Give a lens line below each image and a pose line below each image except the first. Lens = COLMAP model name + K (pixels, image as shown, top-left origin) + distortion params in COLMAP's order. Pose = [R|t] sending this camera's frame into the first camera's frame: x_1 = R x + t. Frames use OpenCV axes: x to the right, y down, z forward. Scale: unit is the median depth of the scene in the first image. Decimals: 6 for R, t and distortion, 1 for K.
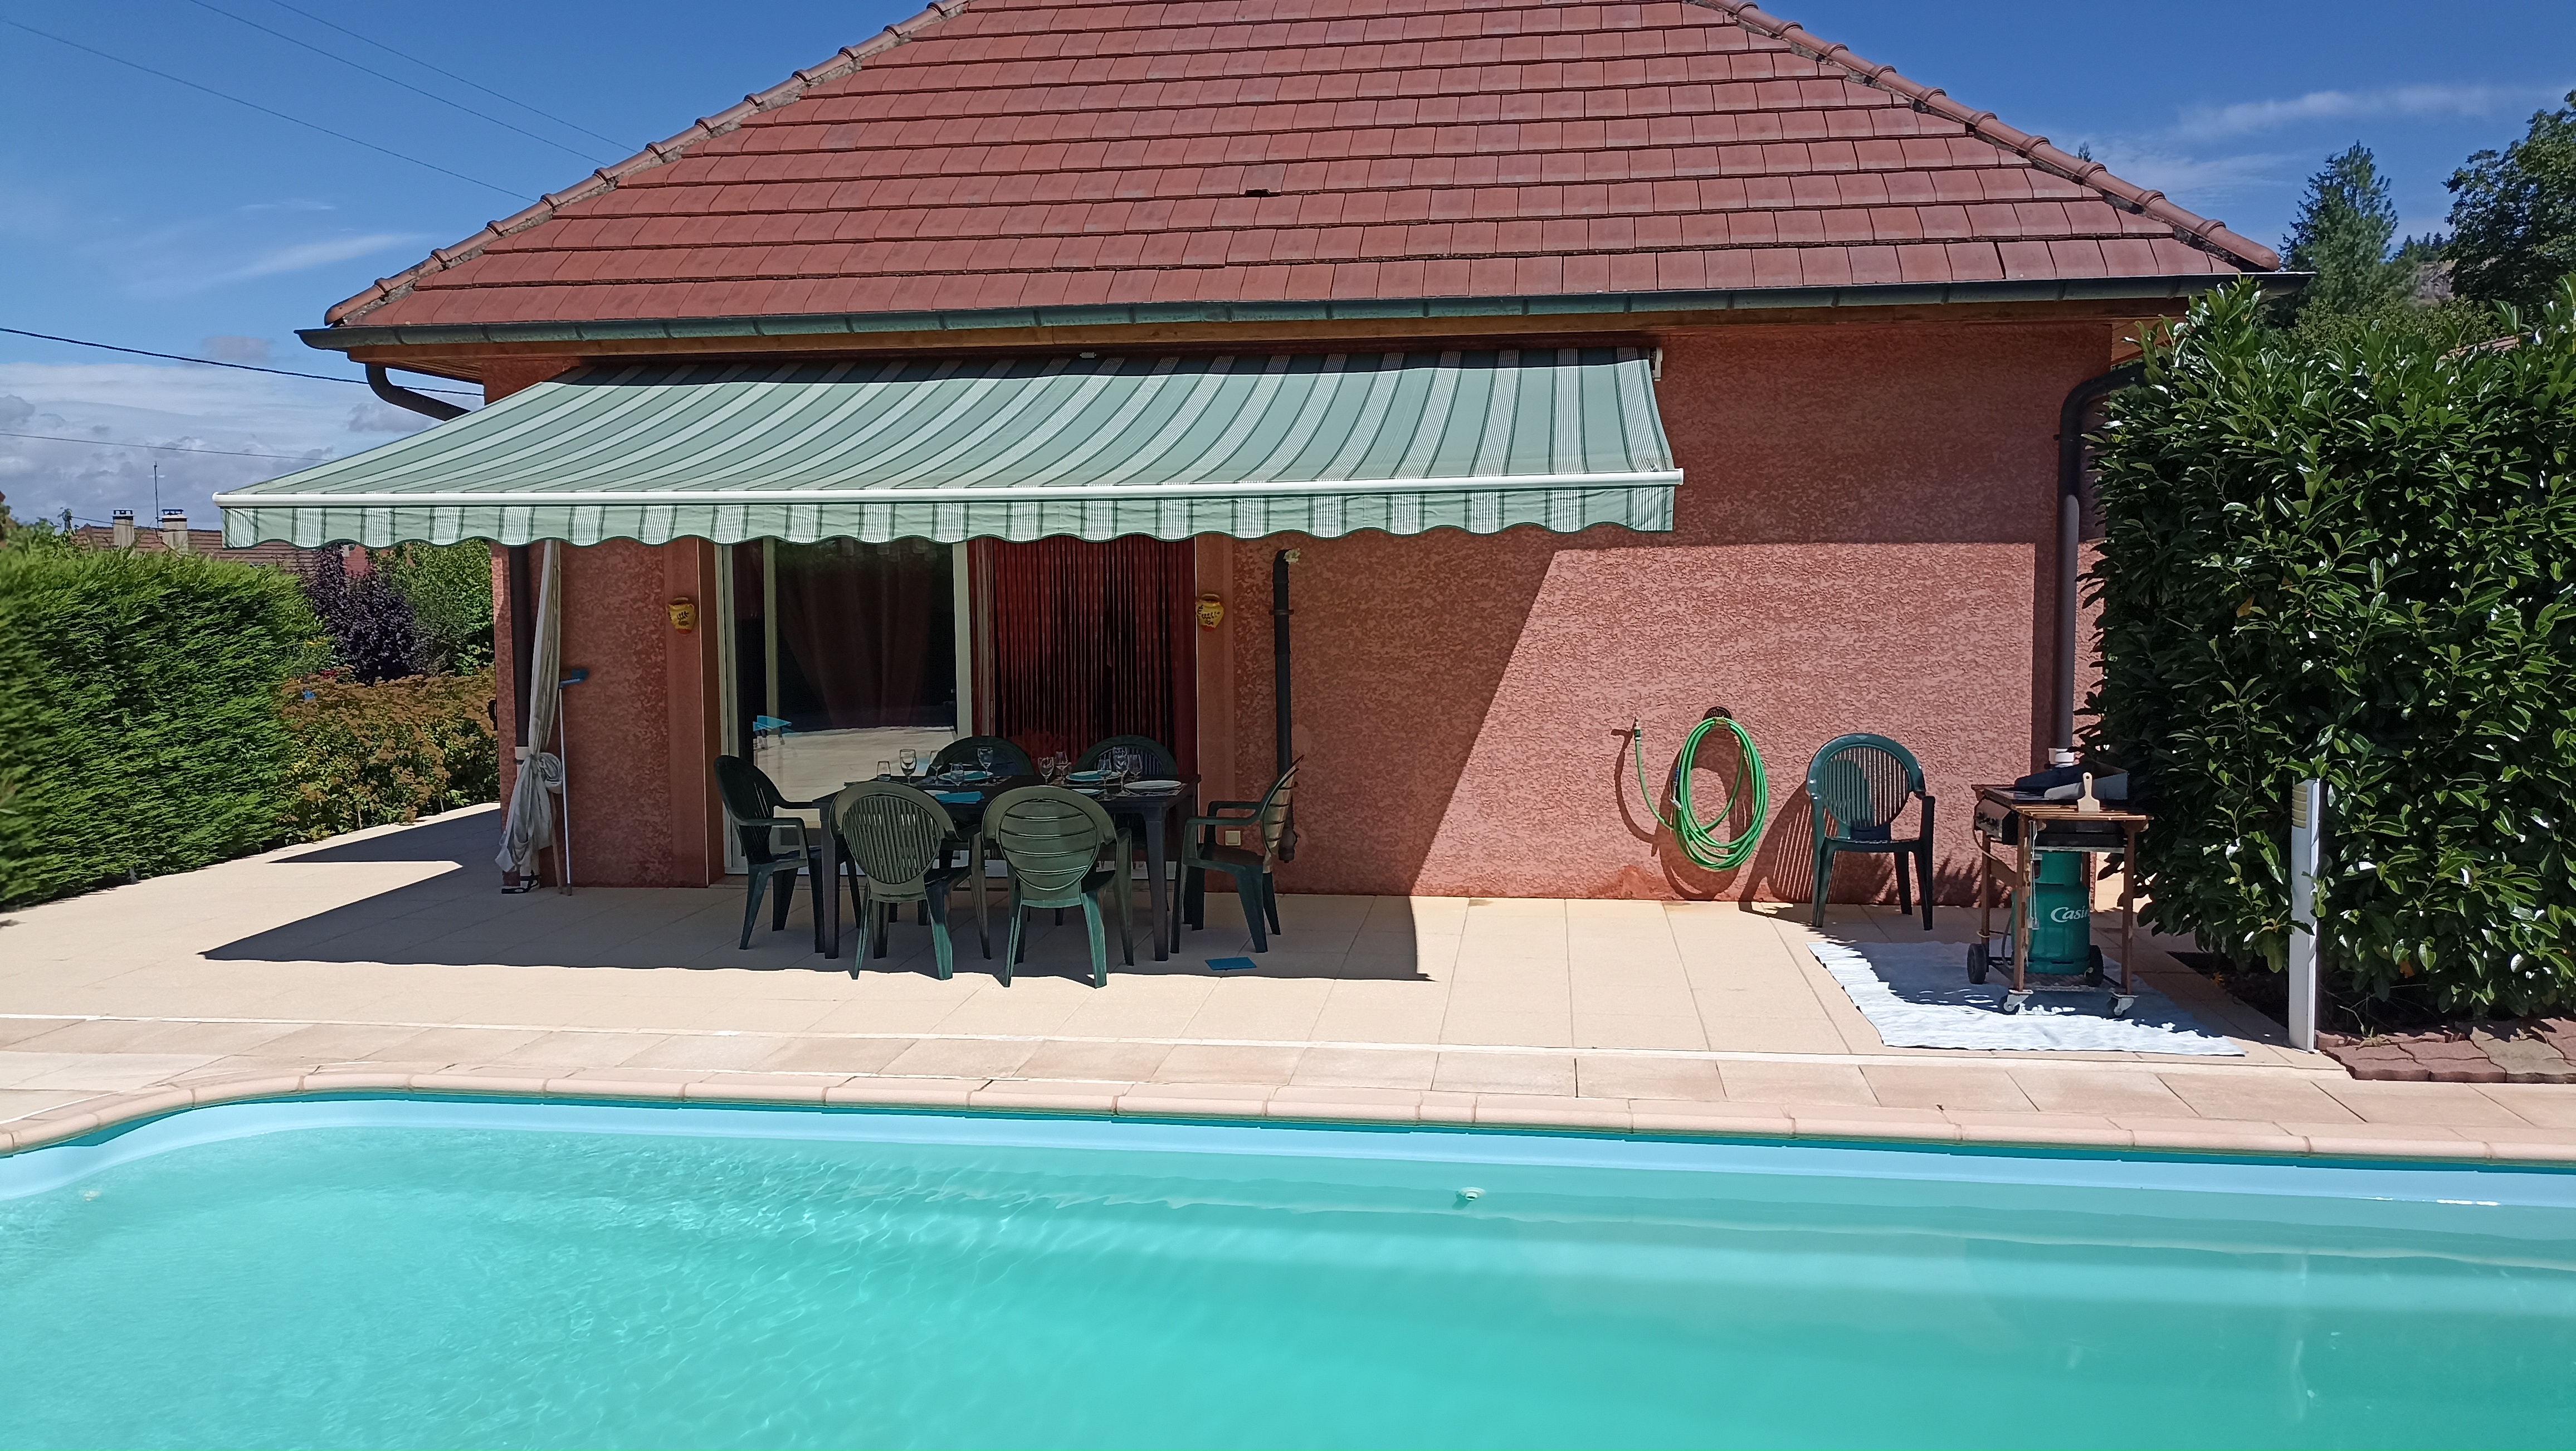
lens RADIAL K [[1898.6, 0, 1305.9], [0, 1898.6, 717.1], [0, 0, 1]] dist [0.053693, -0.050091]
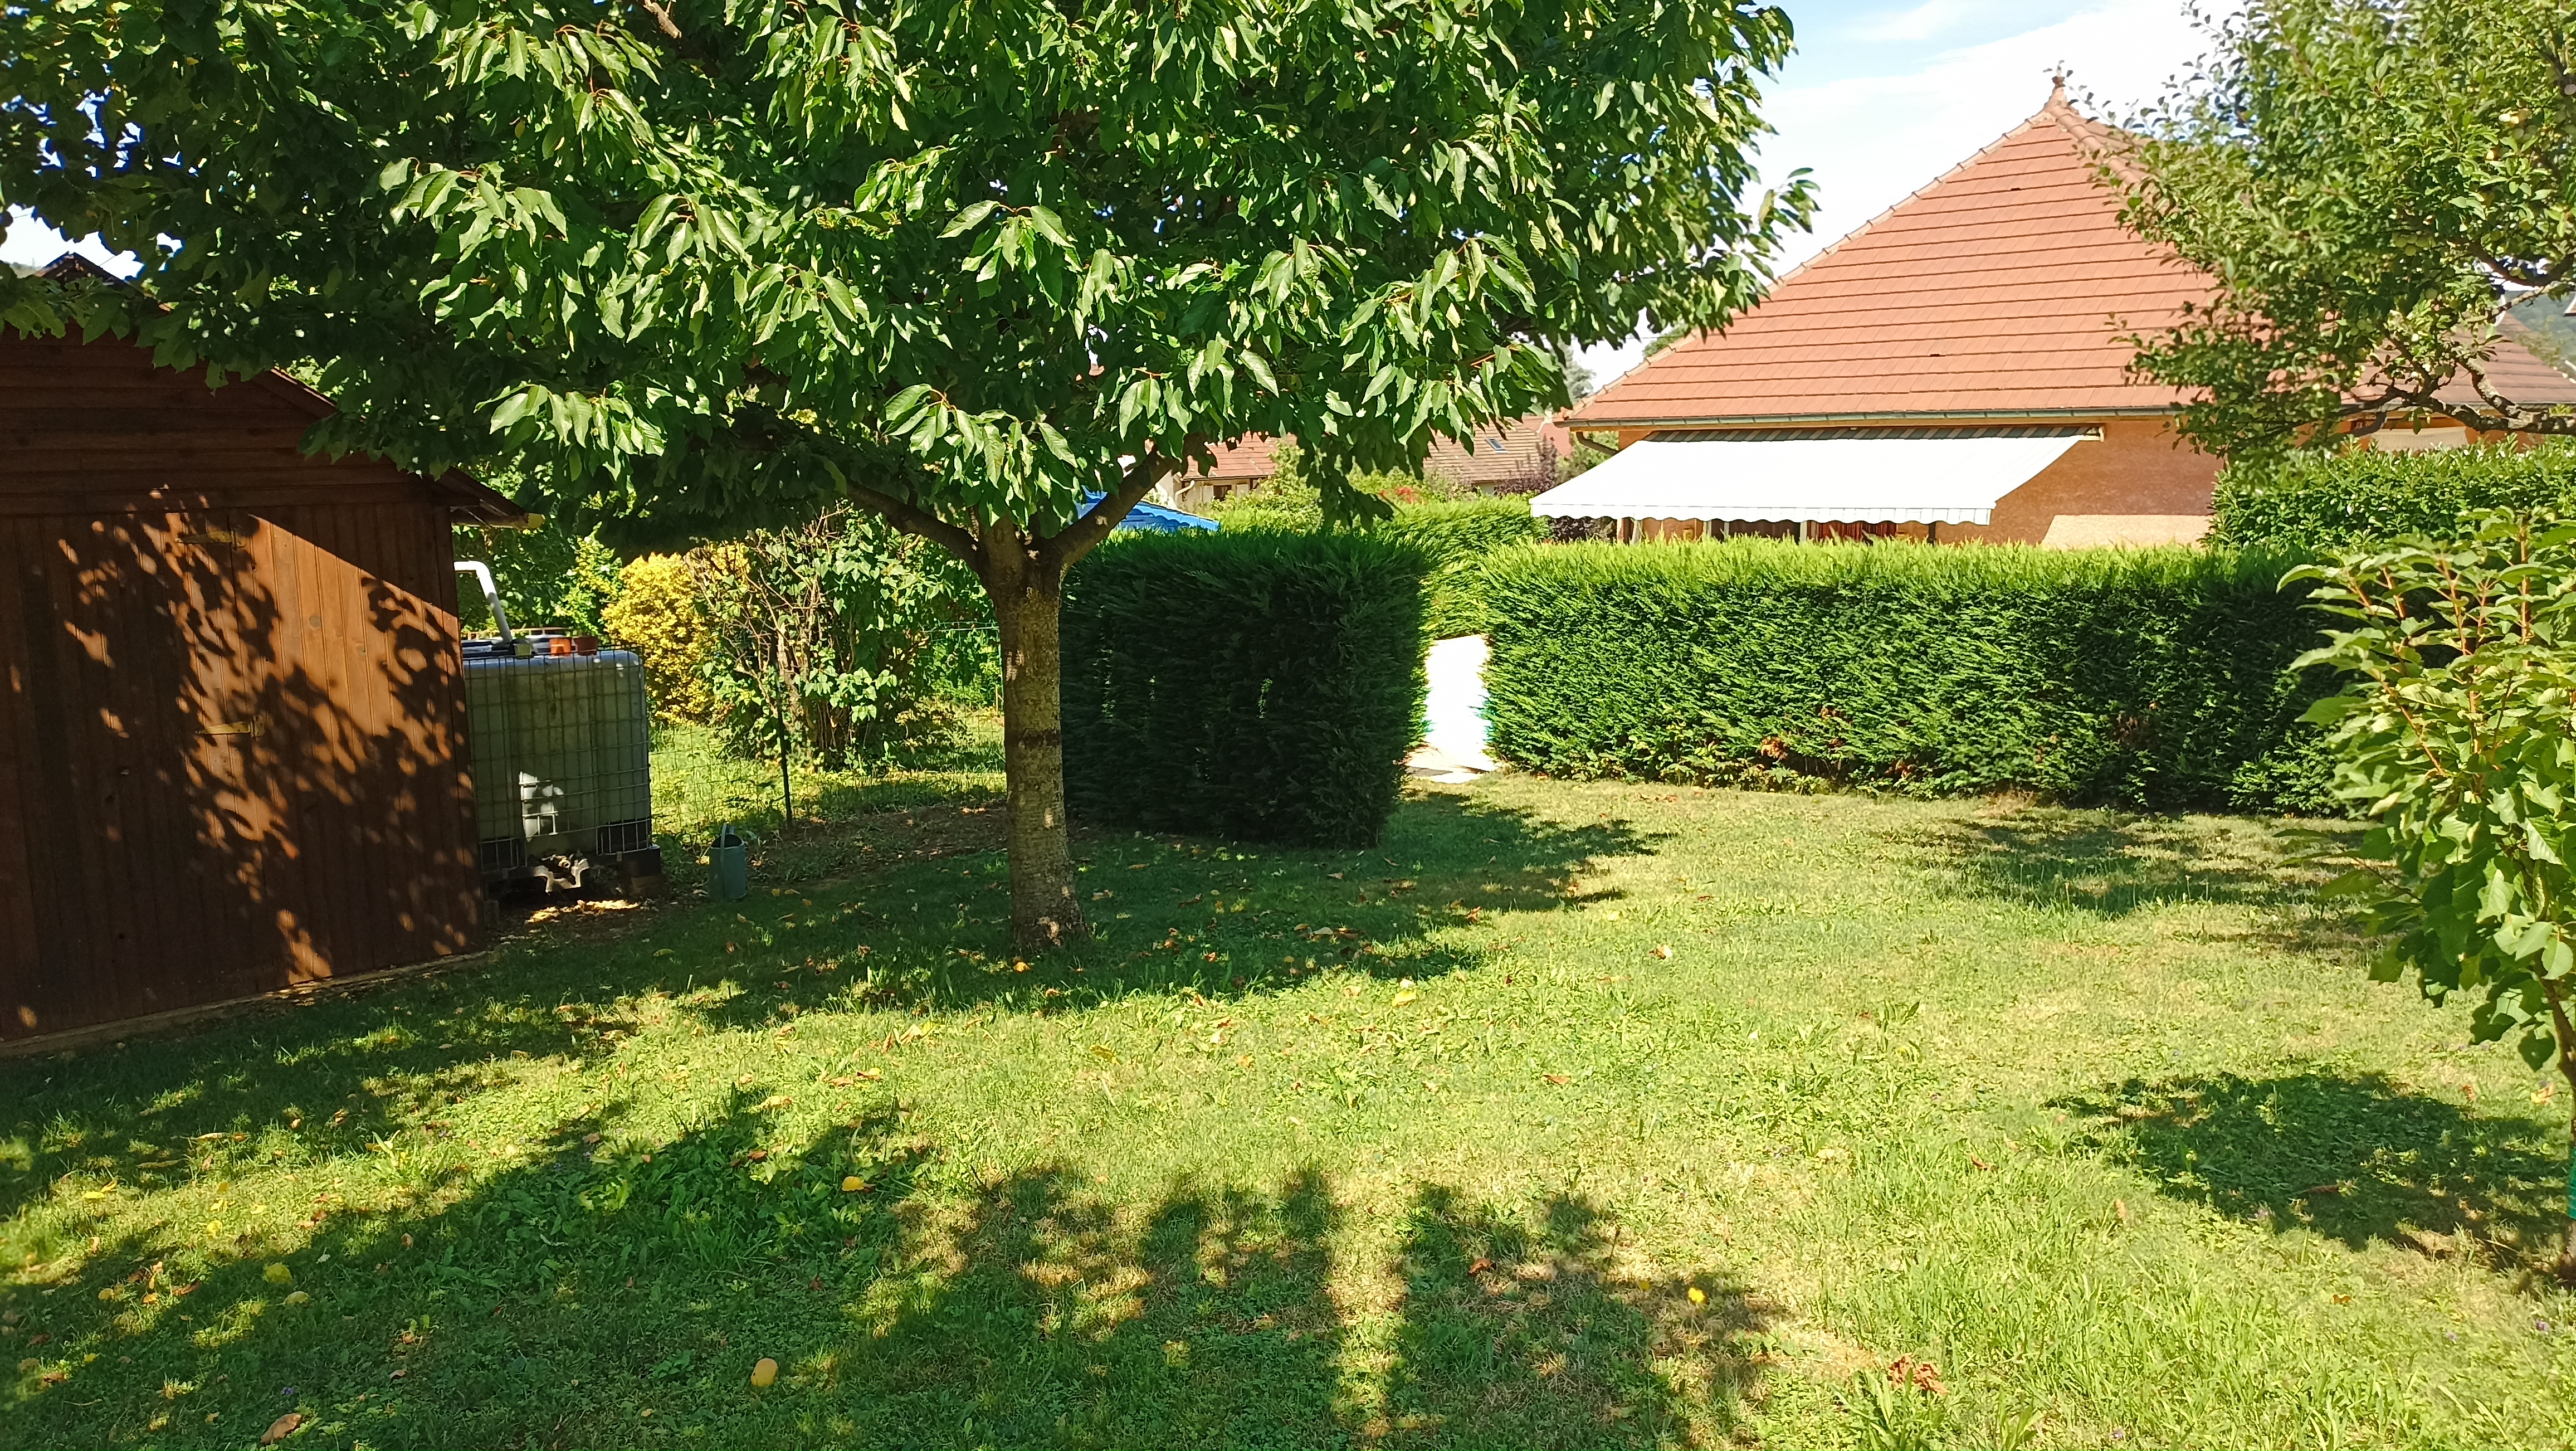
lens RADIAL K [[1898.6, 0, 1299.6], [0, 1898.6, 766.6], [0, 0, 1]] dist [0.053693, -0.050091]
pose [[0.830235, 0.093386, -0.549536, 0.626680], [-0.037674, 0.993013, 0.111832, -0.012342], [0.556139, -0.072144, 0.827952, -1.315435]]
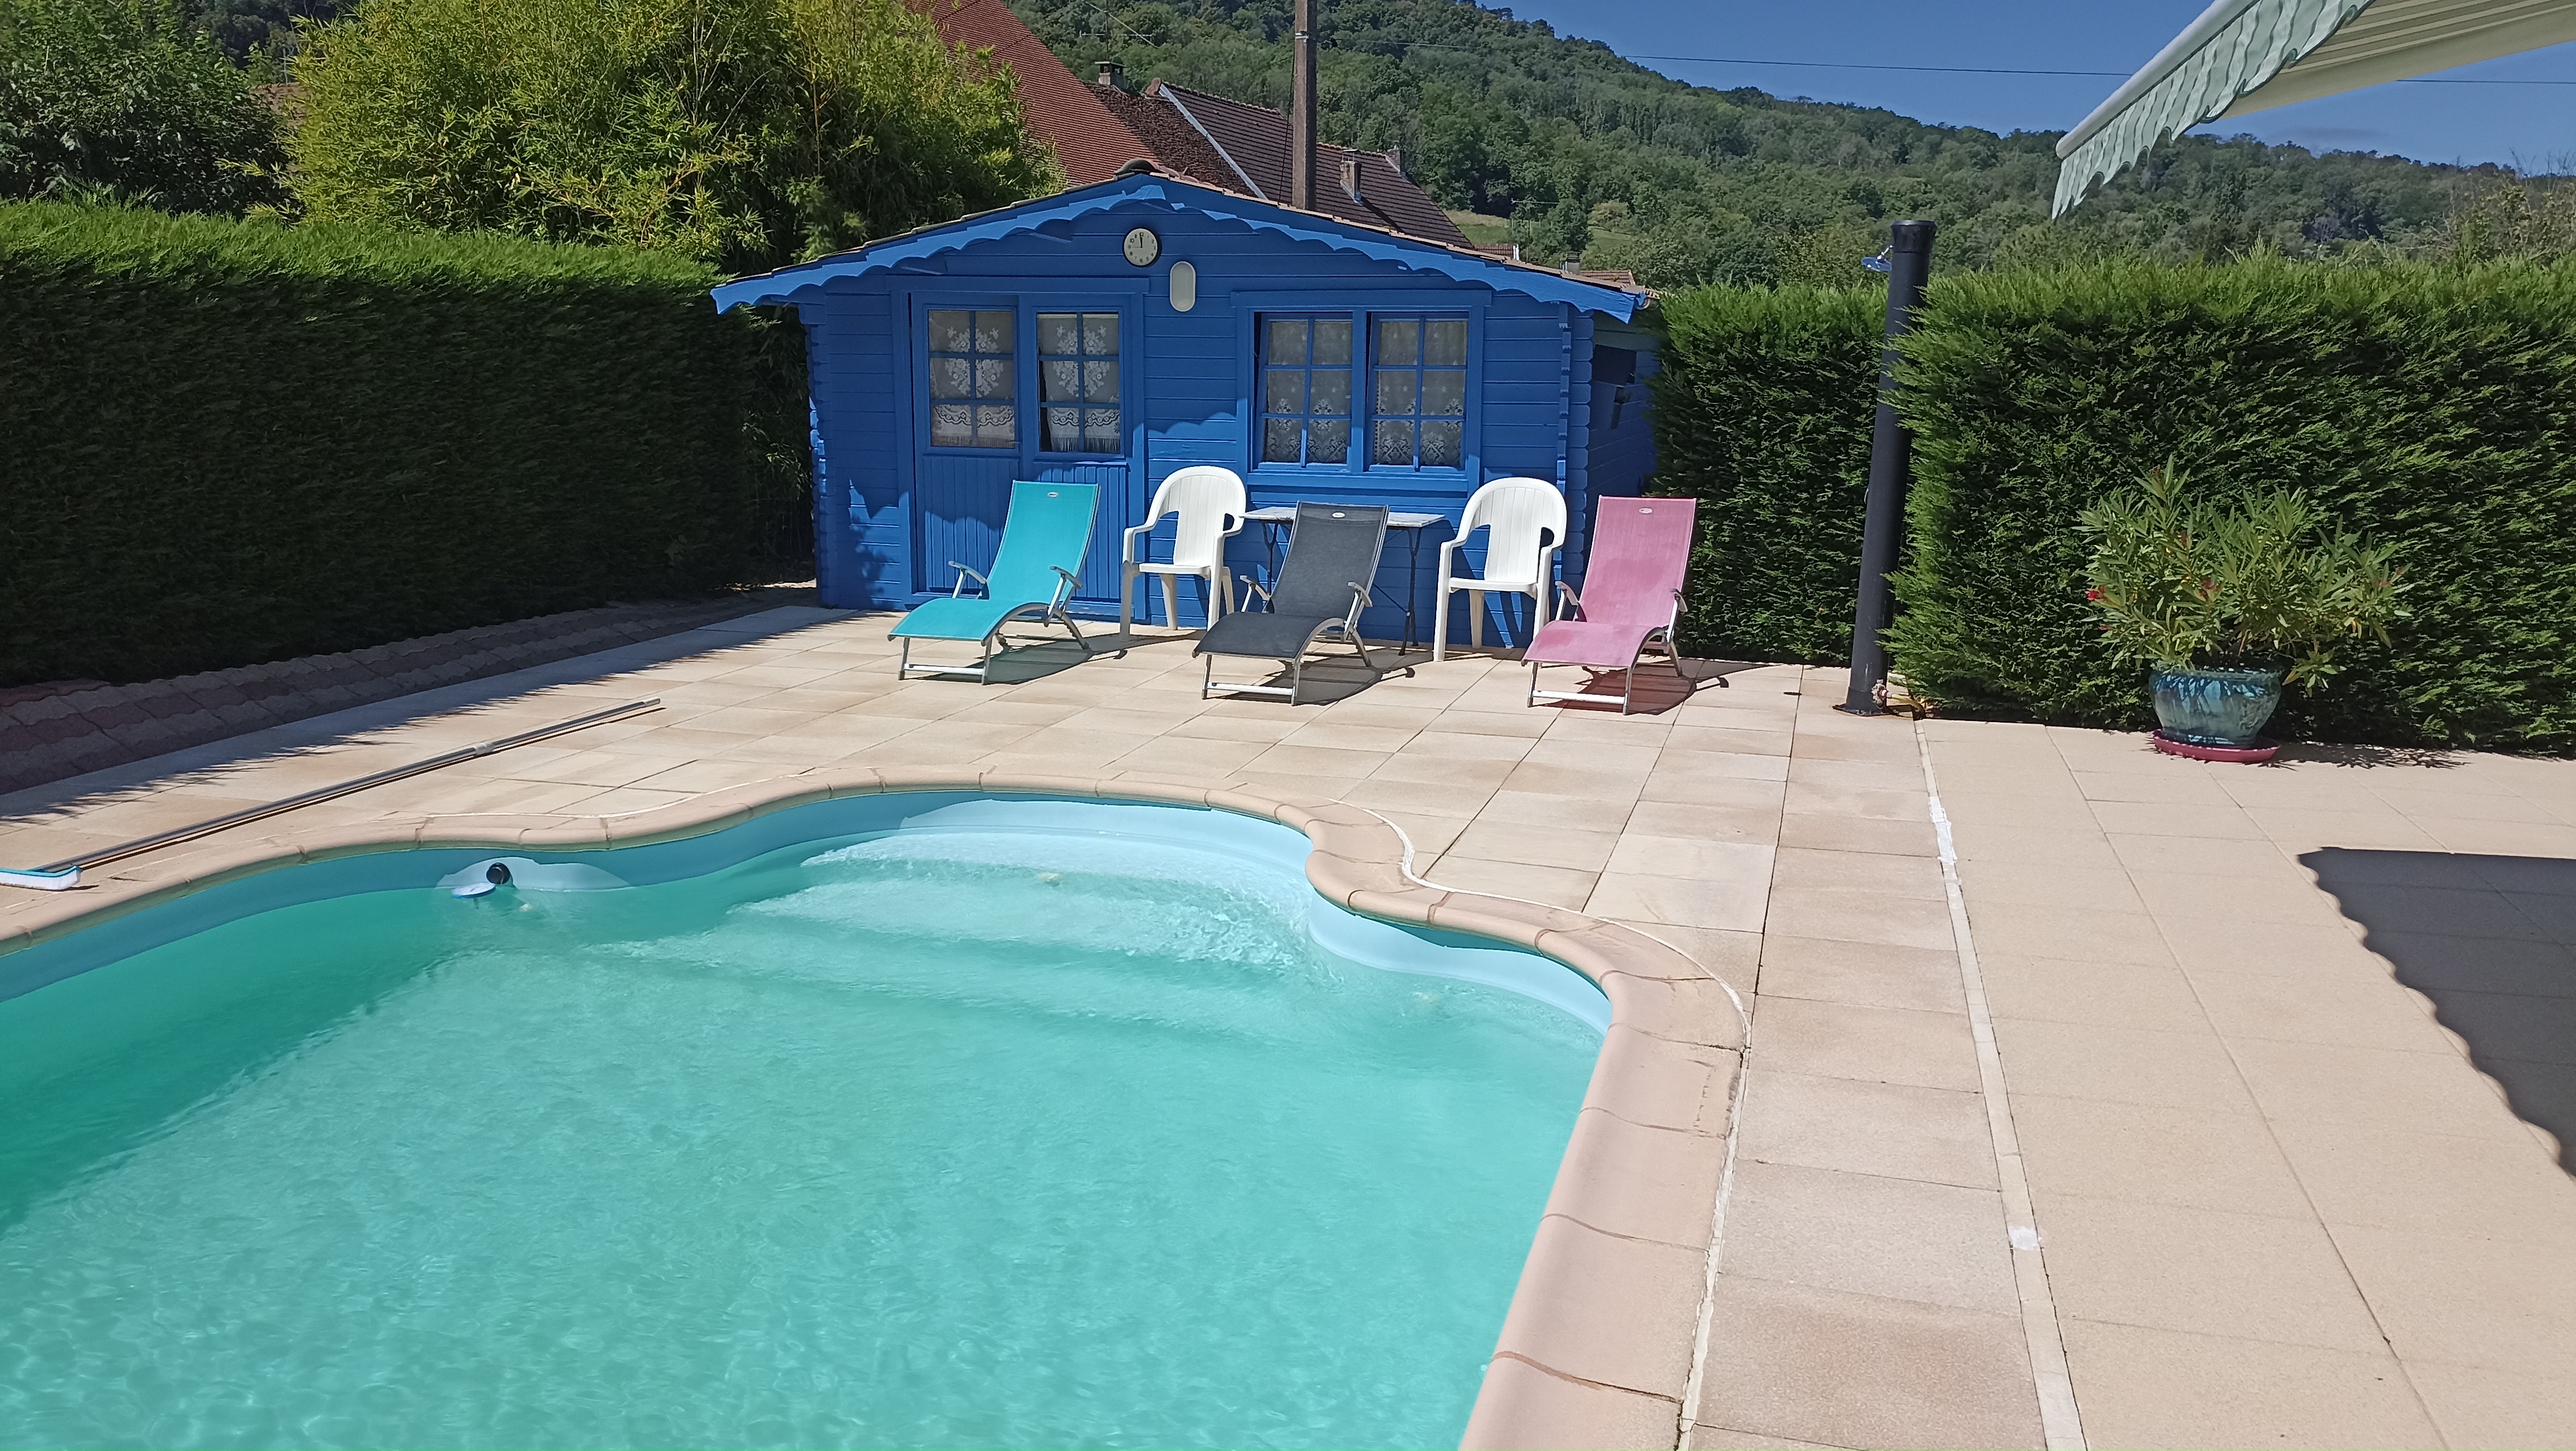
lens RADIAL K [[1898.6, 0, 1299.8], [0, 1898.6, 728.1], [0, 0, 1]] dist [0.053693, -0.050091]
pose [[-0.138374, 0.202831, -0.969388, 0.110235], [-0.083893, 0.972885, 0.215538, -0.029929], [0.986820, 0.111150, -0.117606, 0.623291]]
